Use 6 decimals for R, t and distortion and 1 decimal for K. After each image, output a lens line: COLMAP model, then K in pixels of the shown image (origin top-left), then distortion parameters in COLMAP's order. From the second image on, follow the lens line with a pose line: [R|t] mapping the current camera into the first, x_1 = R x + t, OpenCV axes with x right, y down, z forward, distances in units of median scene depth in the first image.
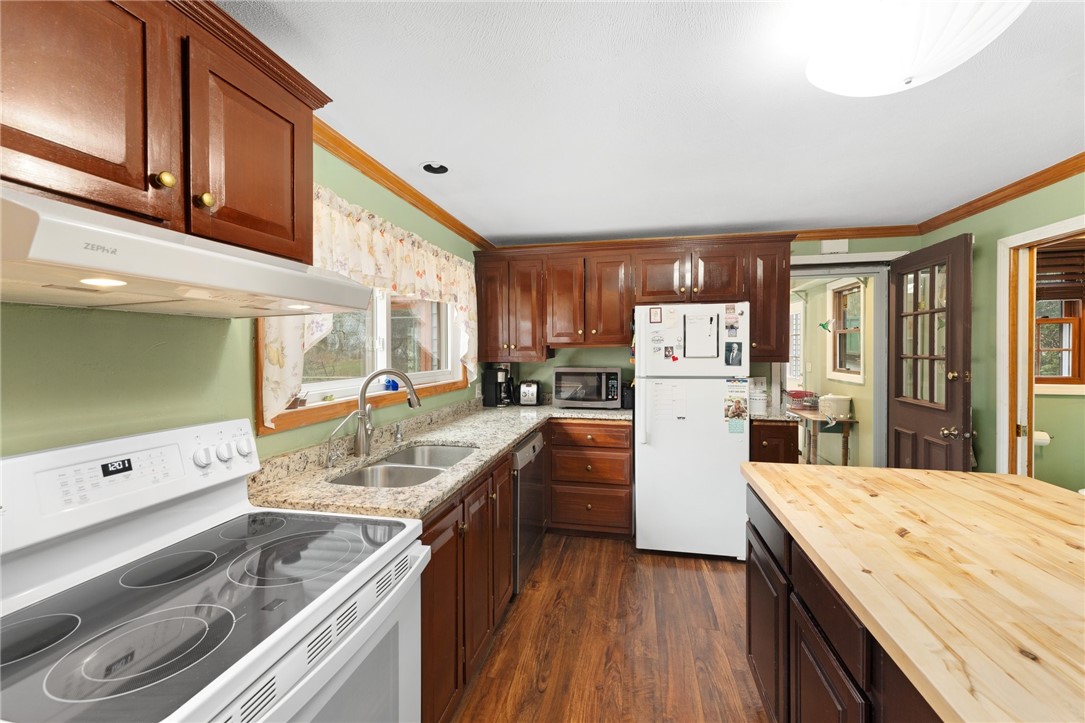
lens RADIAL K [[436.9, 0, 545.2], [0, 436.9, 355.4], [0, 0, 1]] dist [0.001678, 0.000153]
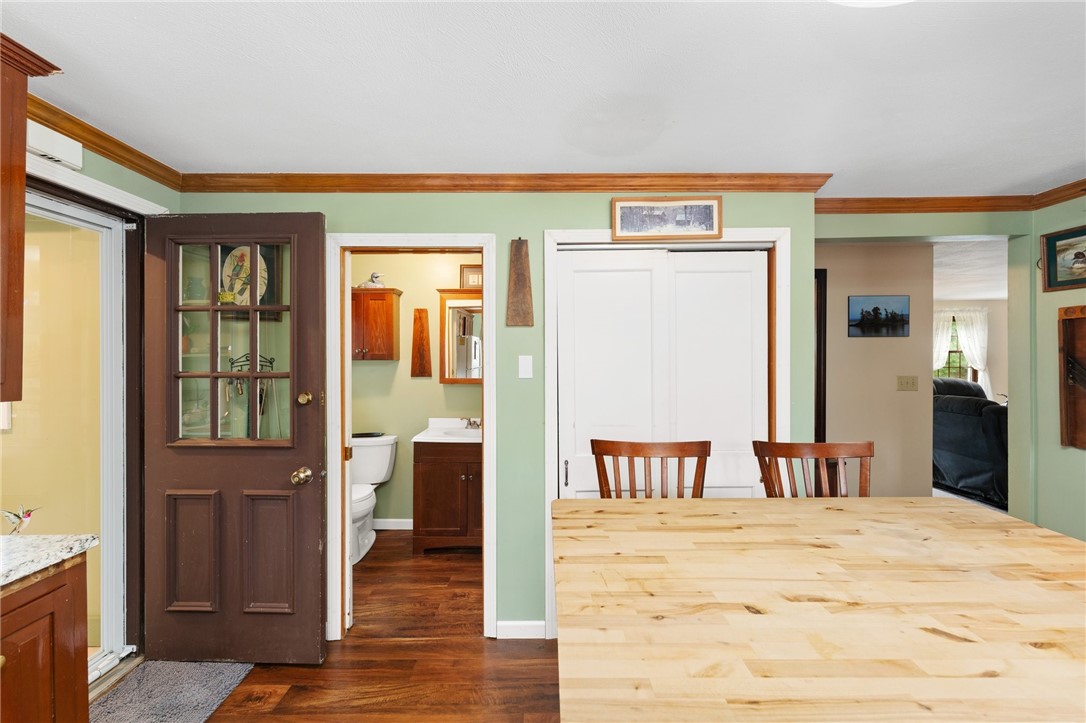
lens RADIAL K [[441.3, 0, 528.1], [0, 441.3, 356.7], [0, 0, 1]] dist [0.001741, 0.000208]
pose [[-0.200410, 0.007959, 0.979680, 0.110063], [0.017609, 0.999835, -0.004520, -0.013226], [-0.979554, 0.016345, -0.200517, 0.709817]]
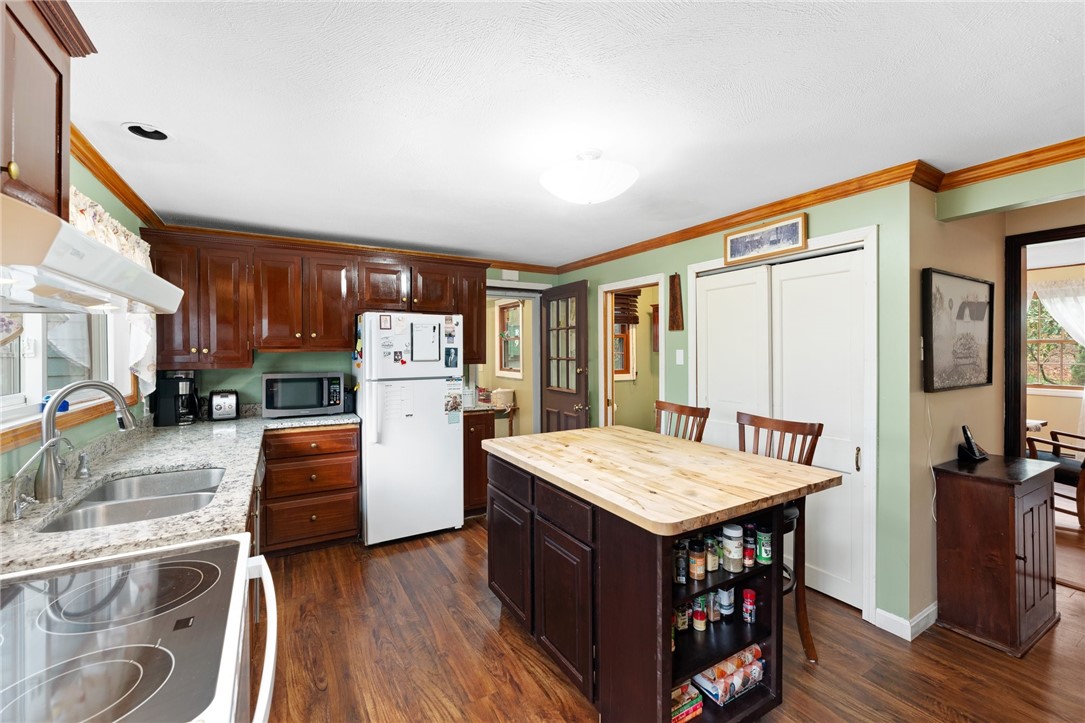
lens RADIAL K [[450.1, 0, 542.2], [0, 450.1, 355.4], [0, 0, 1]] dist [-0.001143, -0.000183]
pose [[0.742546, -0.004857, 0.669778, -0.206996], [0.009146, 0.999954, -0.002888, -0.003271], [-0.669733, 0.008270, 0.742556, -0.080826]]
